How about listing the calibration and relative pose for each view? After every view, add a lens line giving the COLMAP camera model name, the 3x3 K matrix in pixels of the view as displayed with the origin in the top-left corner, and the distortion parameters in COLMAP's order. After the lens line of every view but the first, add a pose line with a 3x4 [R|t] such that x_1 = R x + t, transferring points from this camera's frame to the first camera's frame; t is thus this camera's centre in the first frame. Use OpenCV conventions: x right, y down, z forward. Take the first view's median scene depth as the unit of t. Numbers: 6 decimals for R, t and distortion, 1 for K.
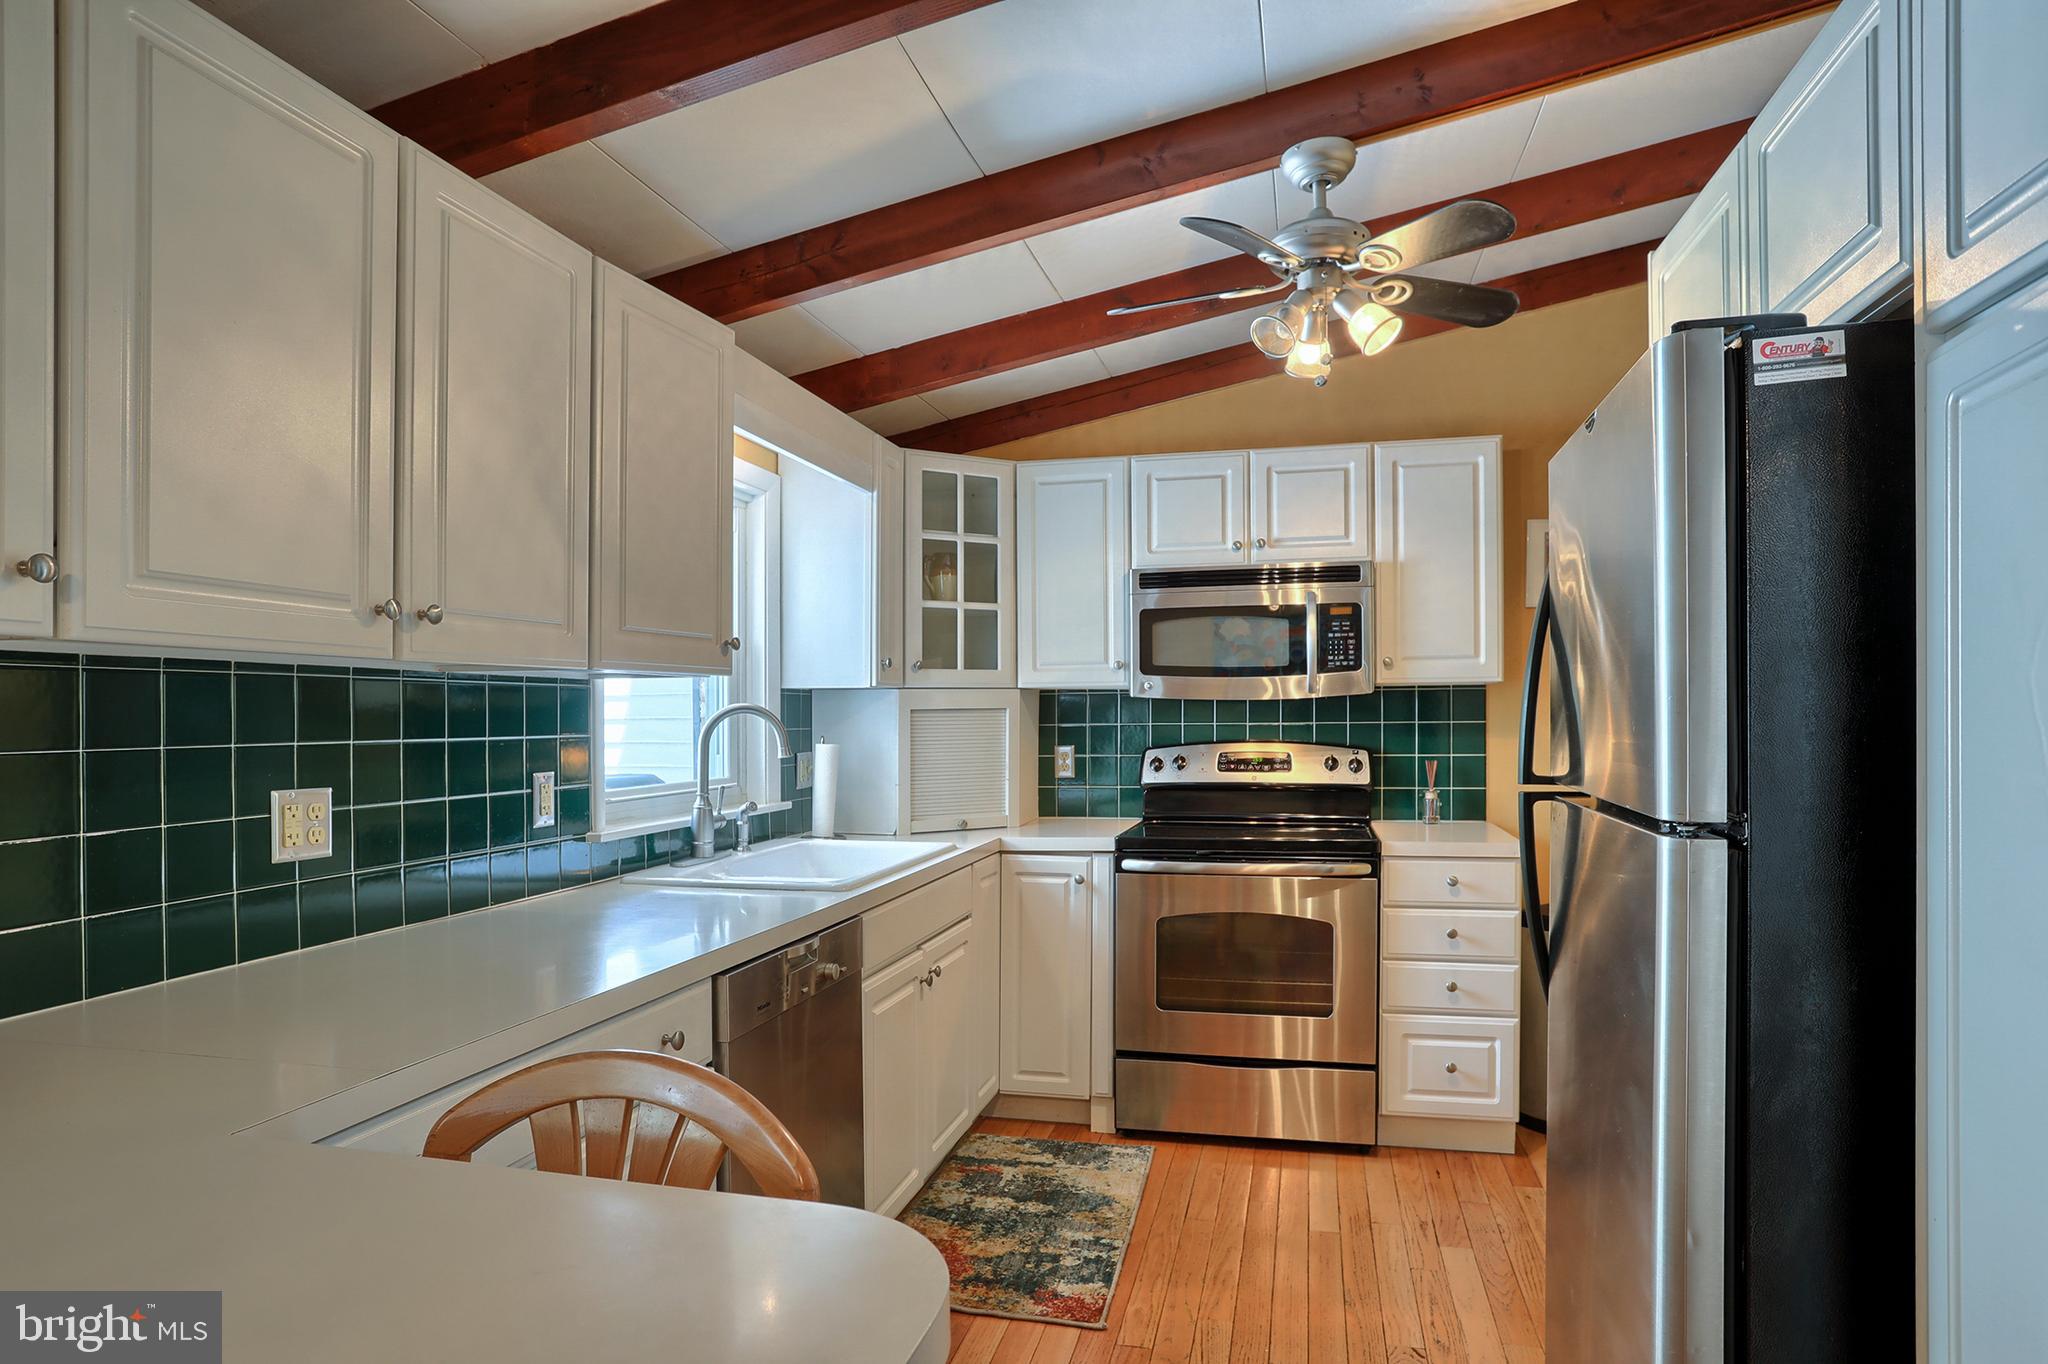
lens RADIAL K [[1136.1, 0, 1030.5], [0, 1136.1, 669.5], [0, 0, 1]] dist [-0.059559, 0.008314]
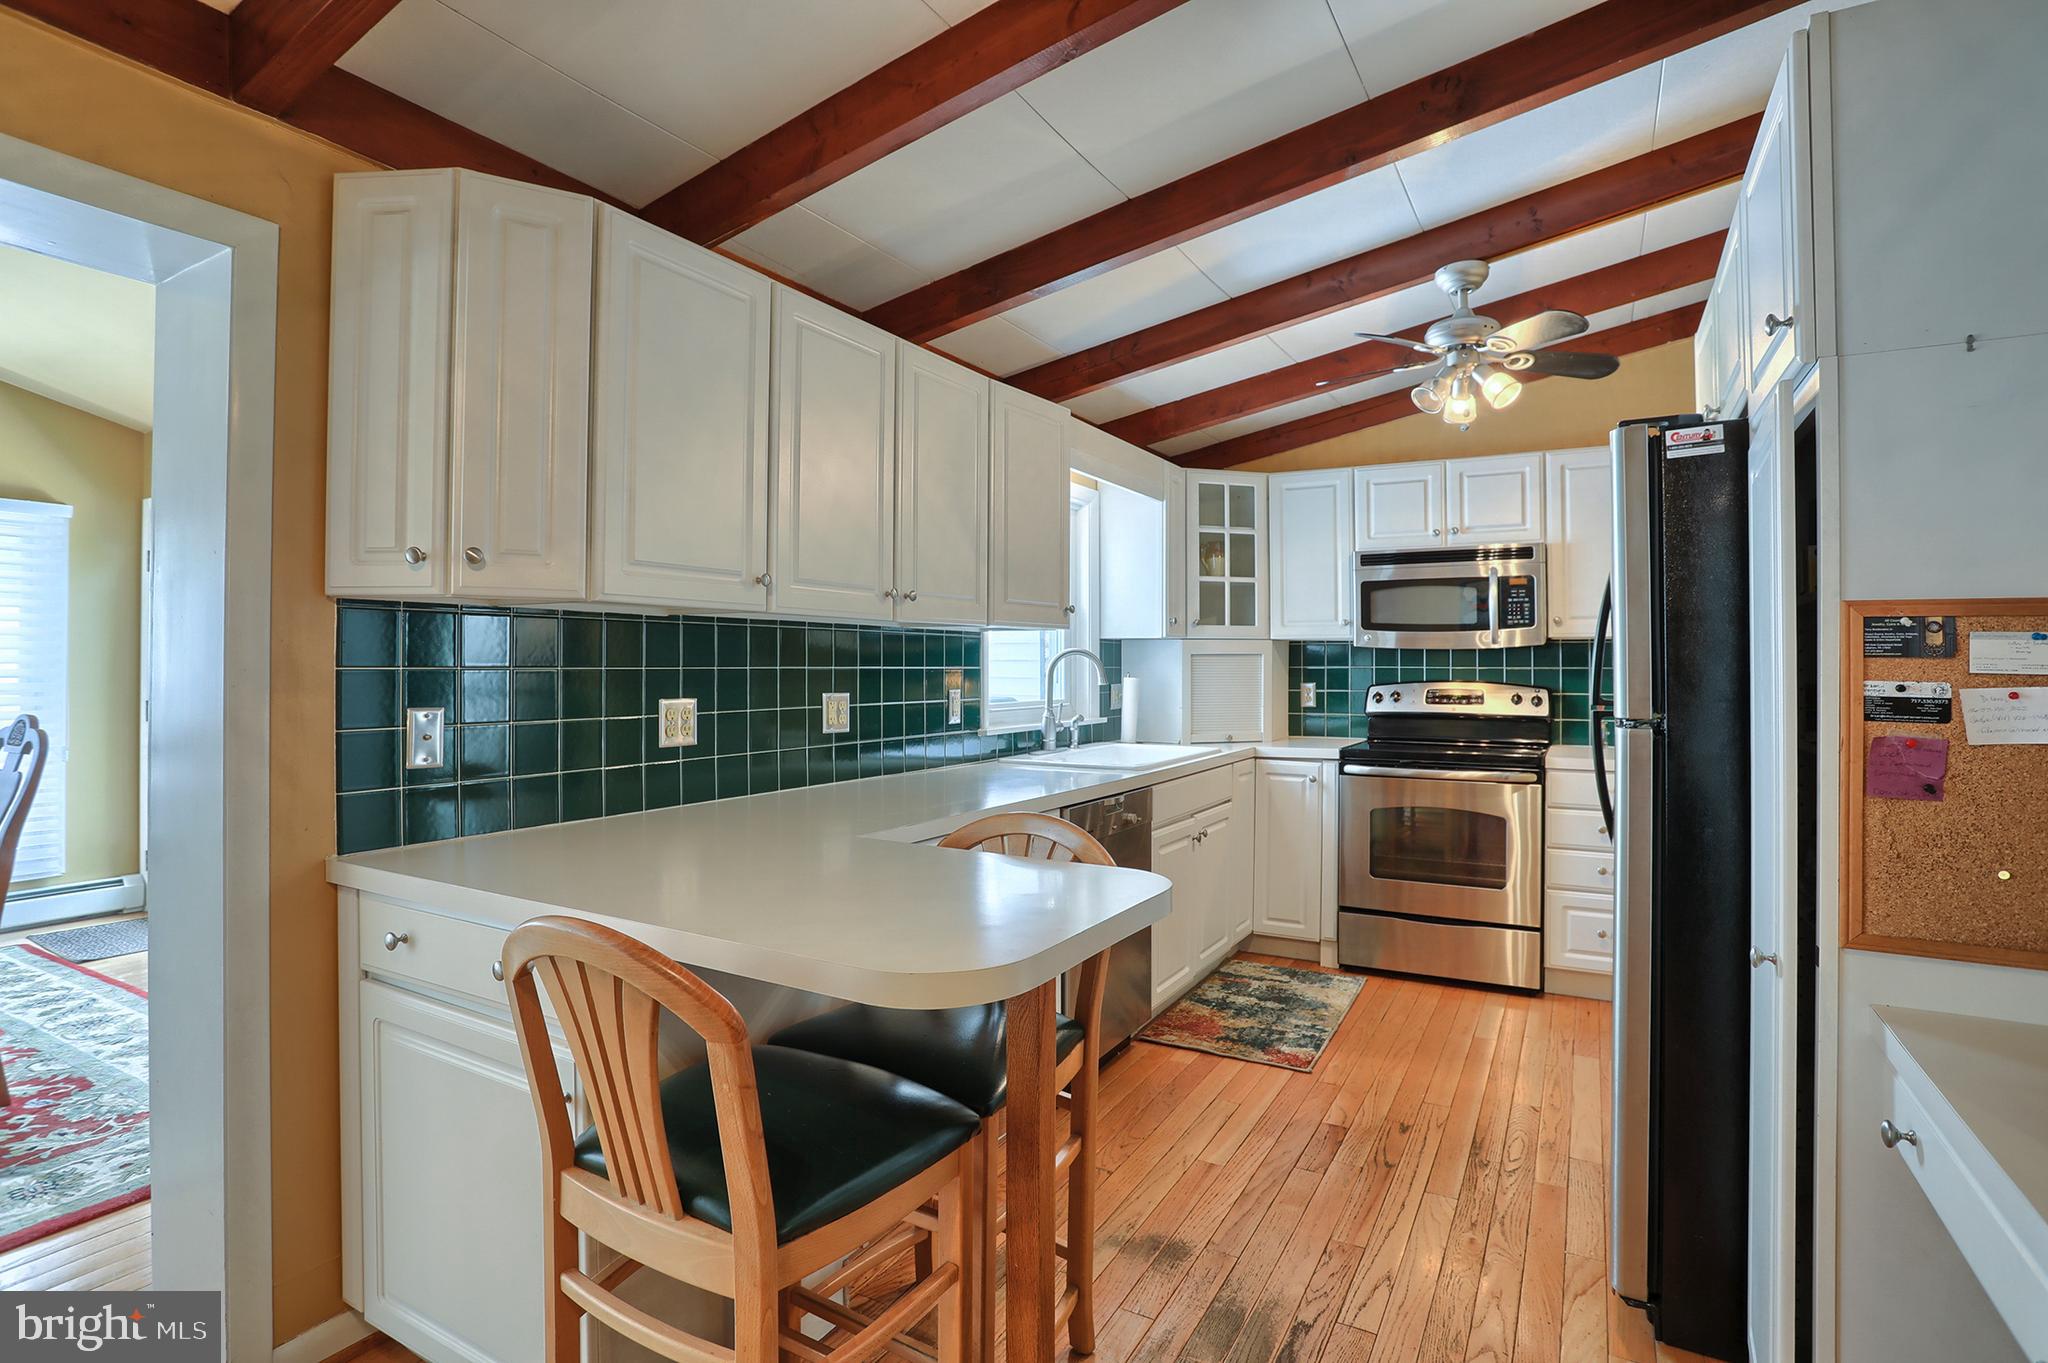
lens RADIAL K [[1006.0, 0, 1044.7], [0, 1006.0, 640.7], [0, 0, 1]] dist [-0.040365, 0.010739]
pose [[0.963944, 0.004590, -0.266066, 0.064985], [-0.000337, 0.999872, 0.016027, -0.001979], [0.266106, -0.015359, 0.963821, -0.309820]]
